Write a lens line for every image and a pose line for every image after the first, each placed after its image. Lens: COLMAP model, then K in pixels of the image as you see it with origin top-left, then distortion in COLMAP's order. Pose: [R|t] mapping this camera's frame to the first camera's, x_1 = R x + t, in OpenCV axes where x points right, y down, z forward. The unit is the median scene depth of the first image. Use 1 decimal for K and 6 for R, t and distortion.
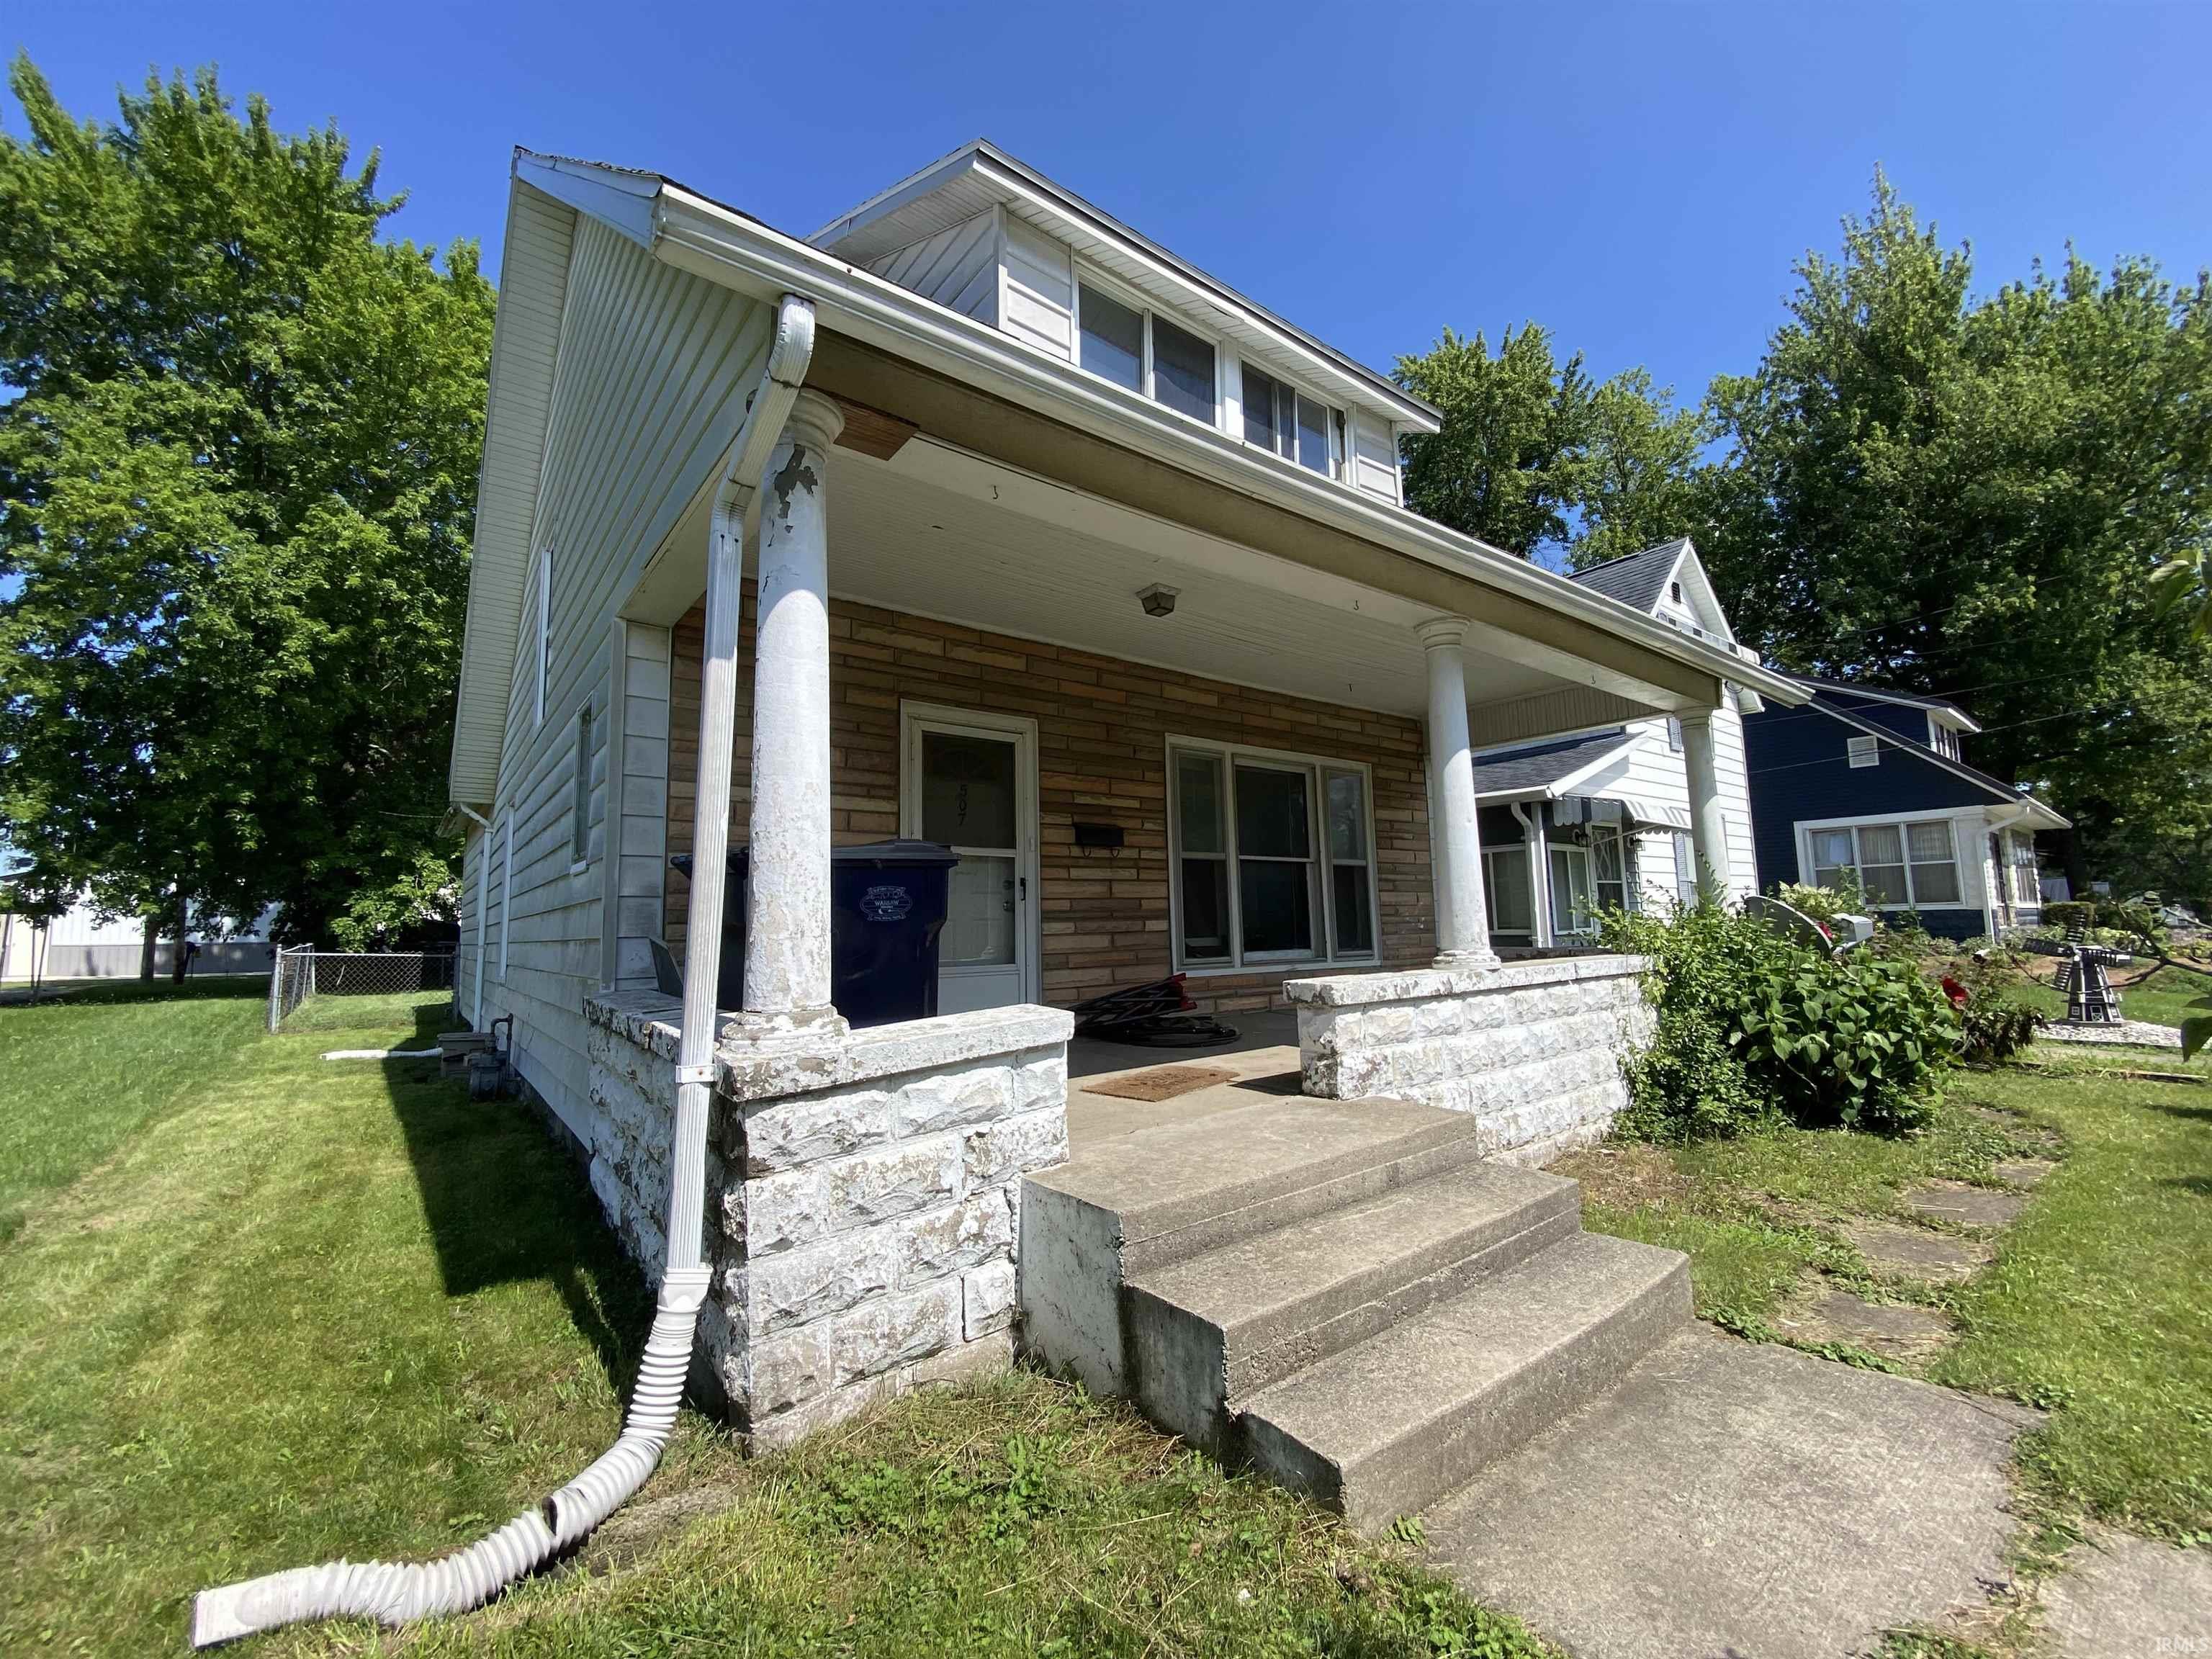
lens RADIAL K [[889.5, 0, 1067.6], [0, 889.5, 834.2], [0, 0, 1]] dist [0.009212, -0.000040]
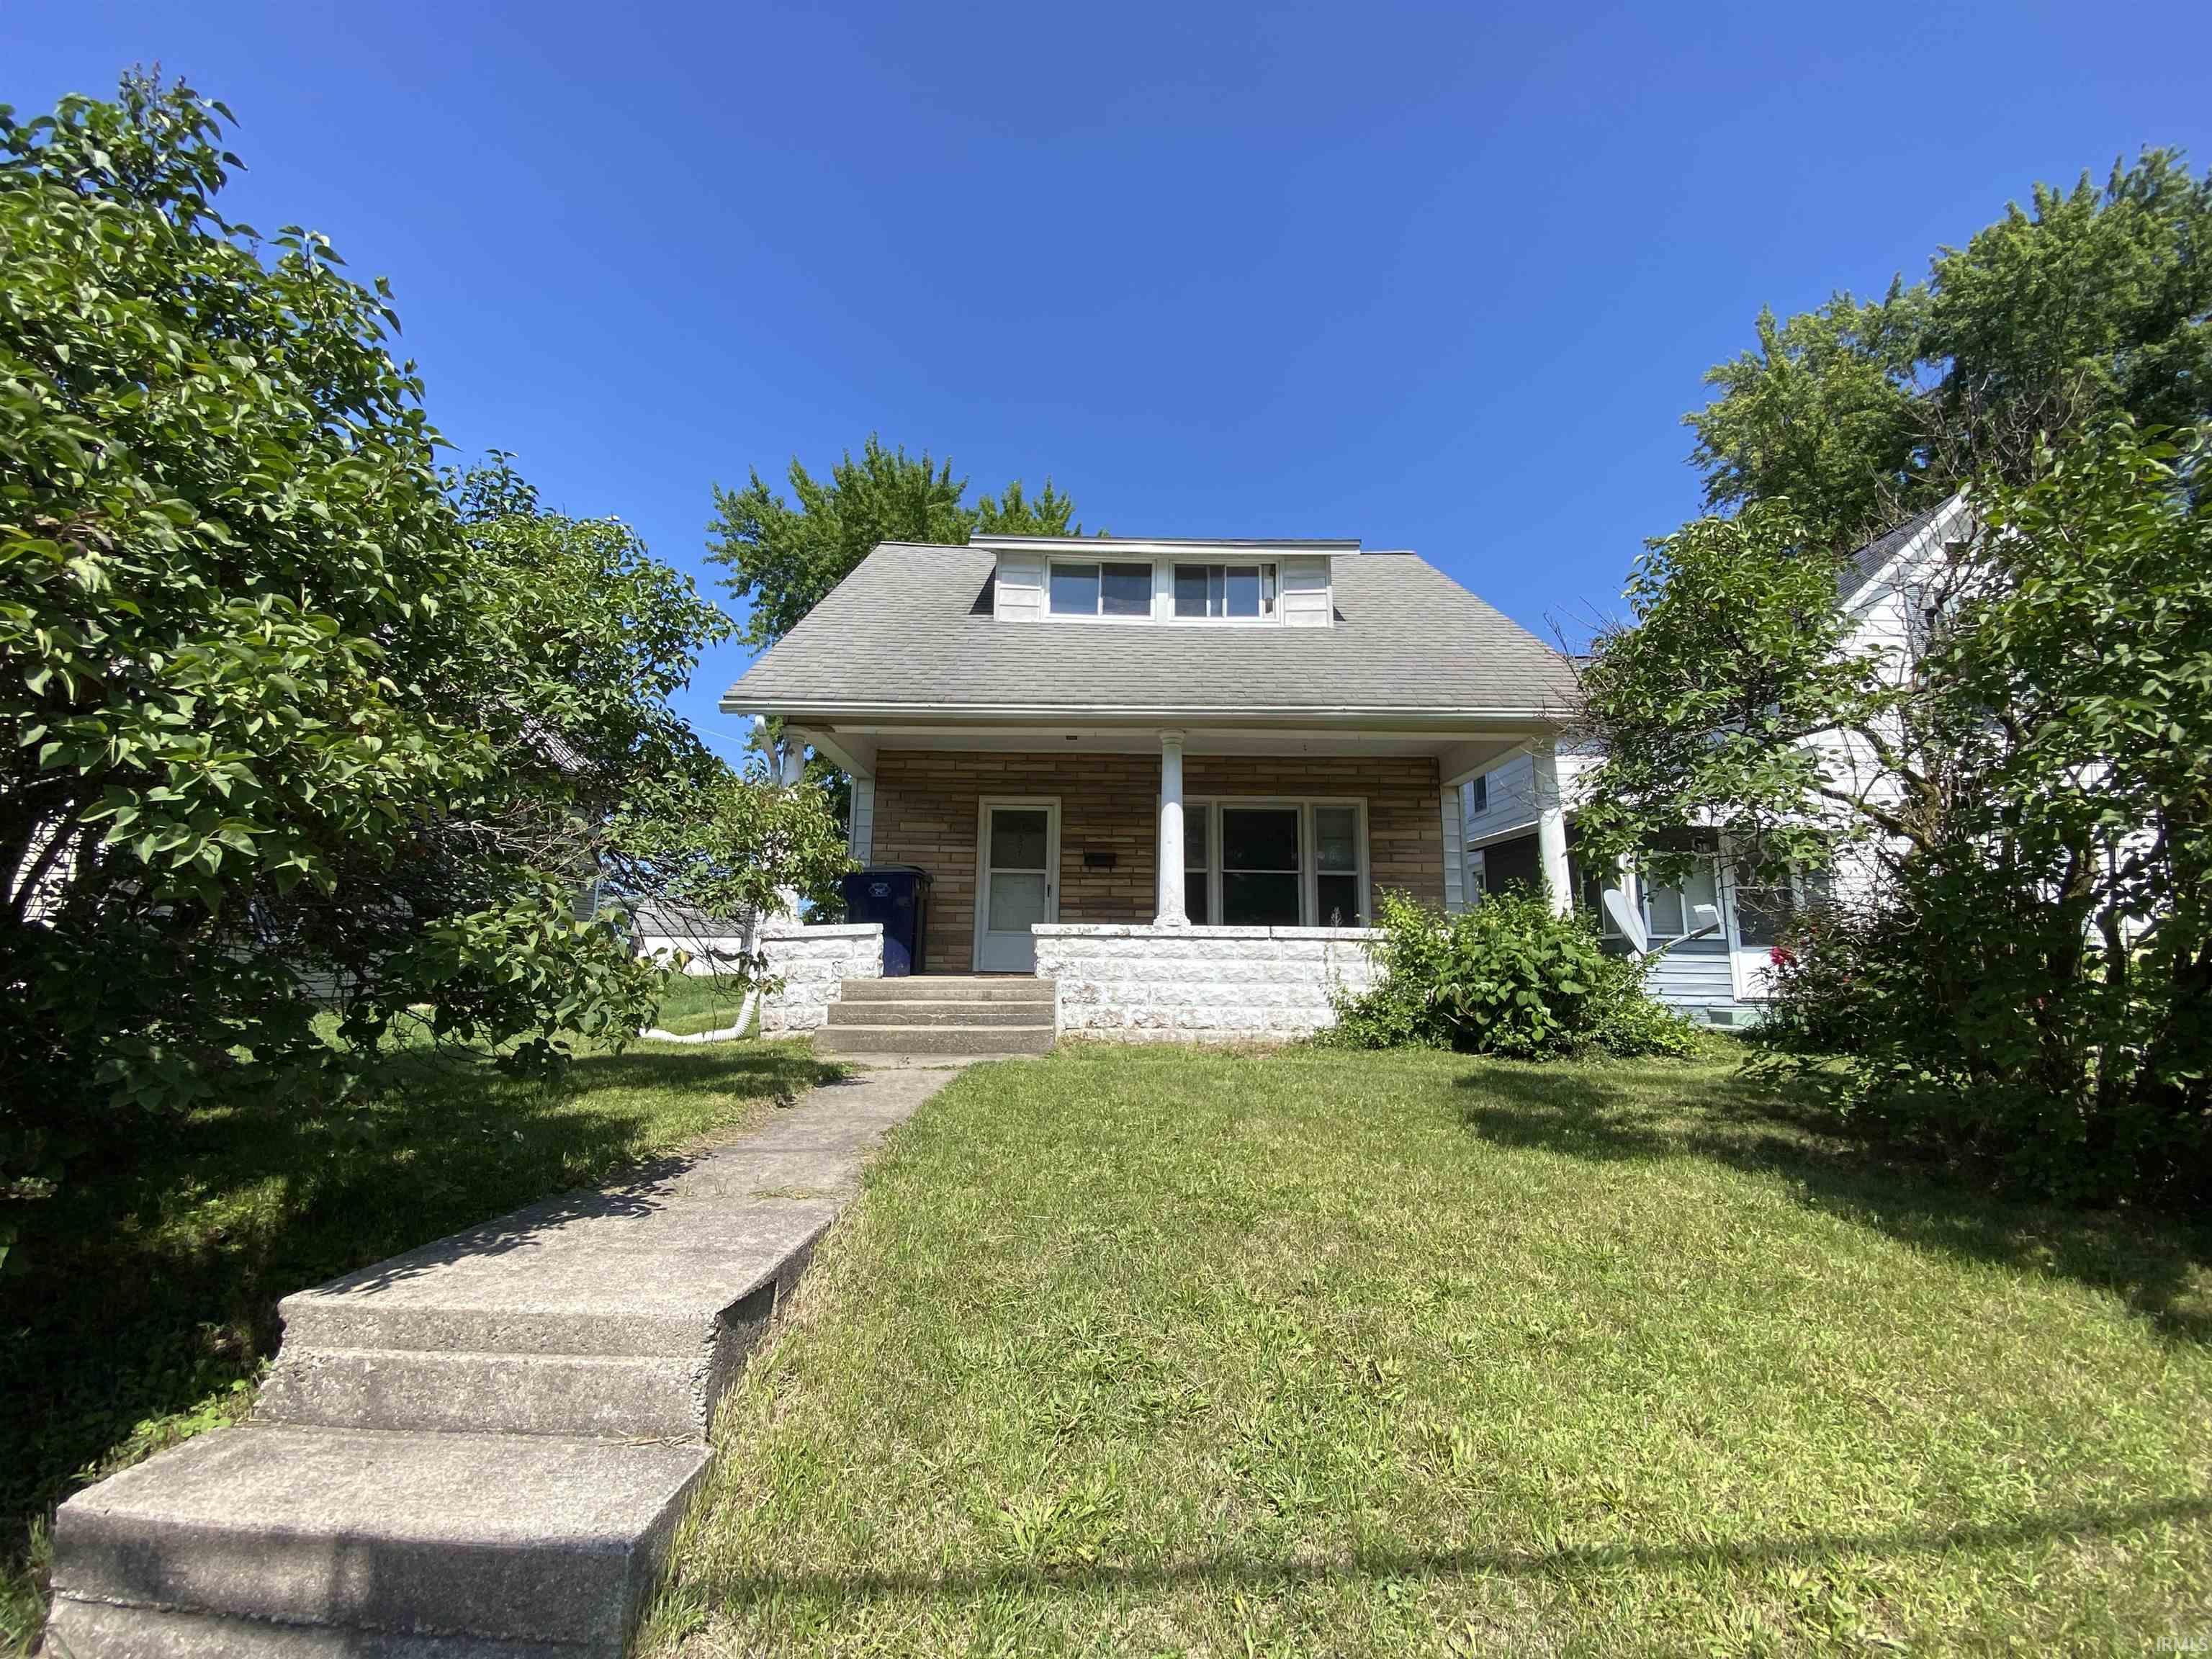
lens RADIAL K [[903.9, 0, 1098.1], [0, 903.9, 827.5], [0, 0, 1]] dist [0.034169, -0.026329]
pose [[0.804887, -0.062728, -0.590104, 1.194102], [0.032345, 0.997557, -0.061922, 0.052591], [0.592547, 0.030753, 0.804949, -0.461275]]
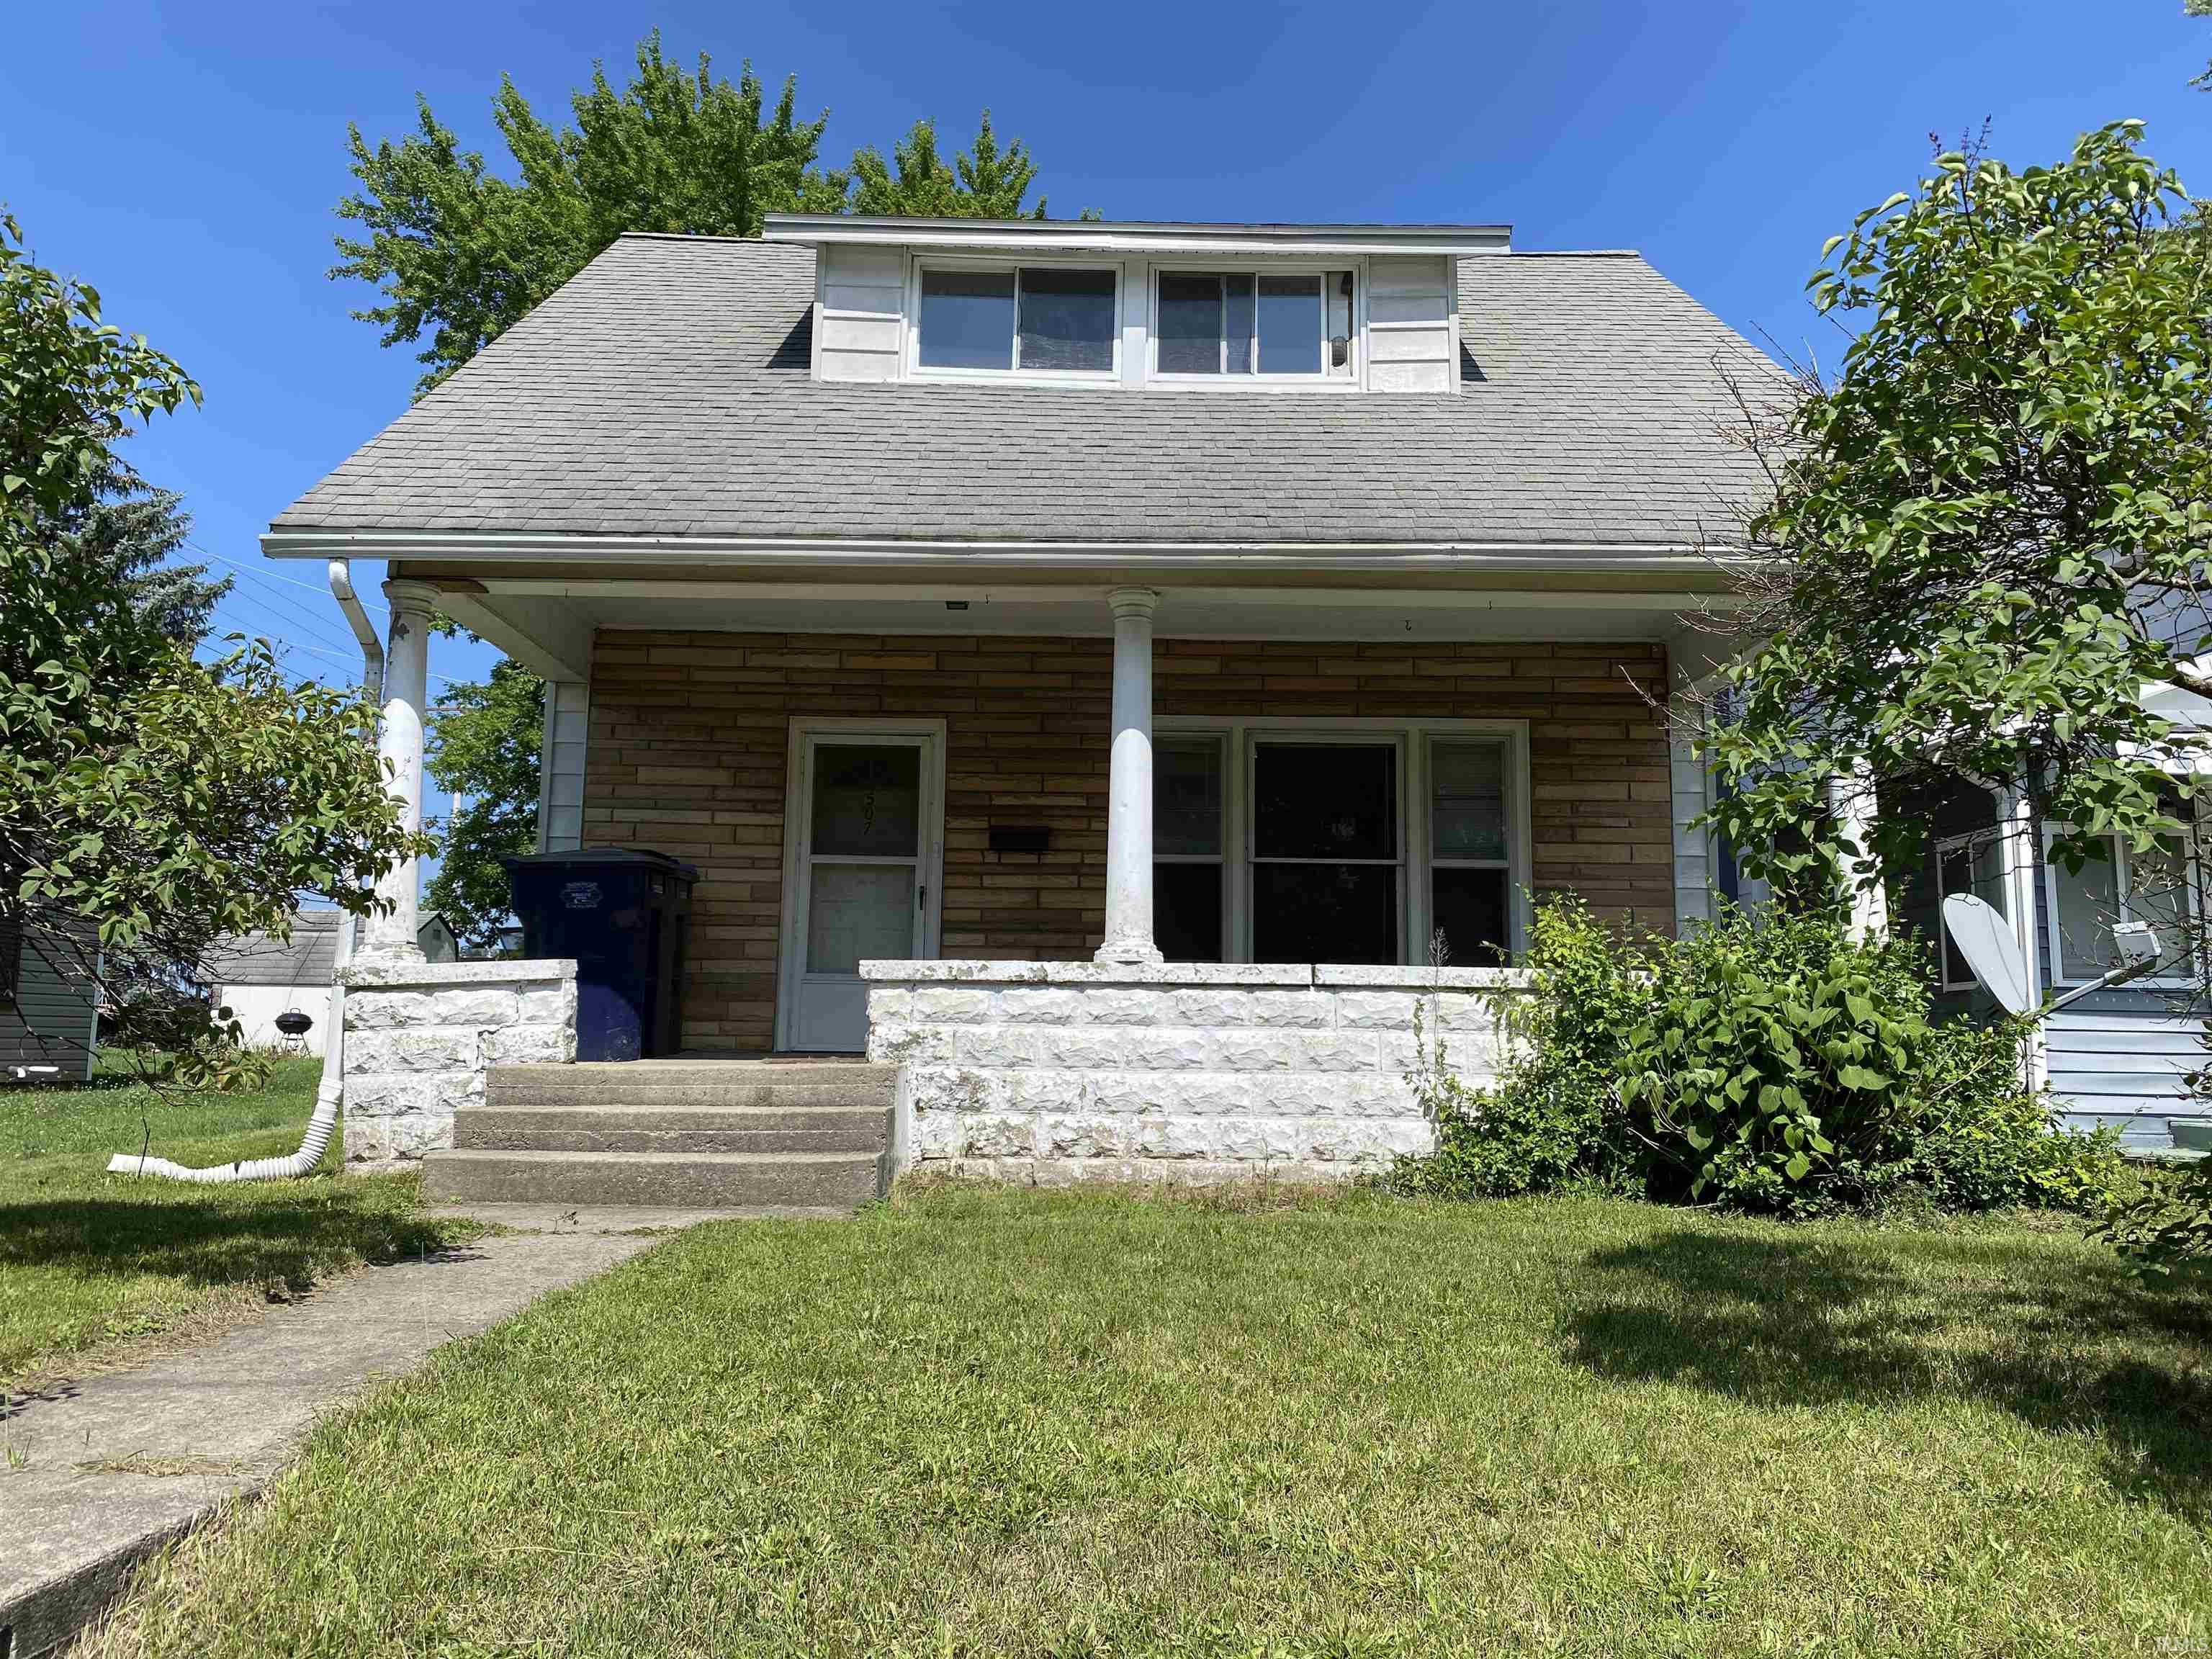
lens RADIAL K [[1707.4, 0, 1112.6], [0, 1707.4, 818.7], [0, 0, 1]] dist [0.030258, -0.084864]
pose [[0.804189, -0.050068, -0.592261, 1.274333], [0.032016, 0.998648, -0.040950, 0.061297], [0.593511, 0.013970, 0.804705, -0.380760]]
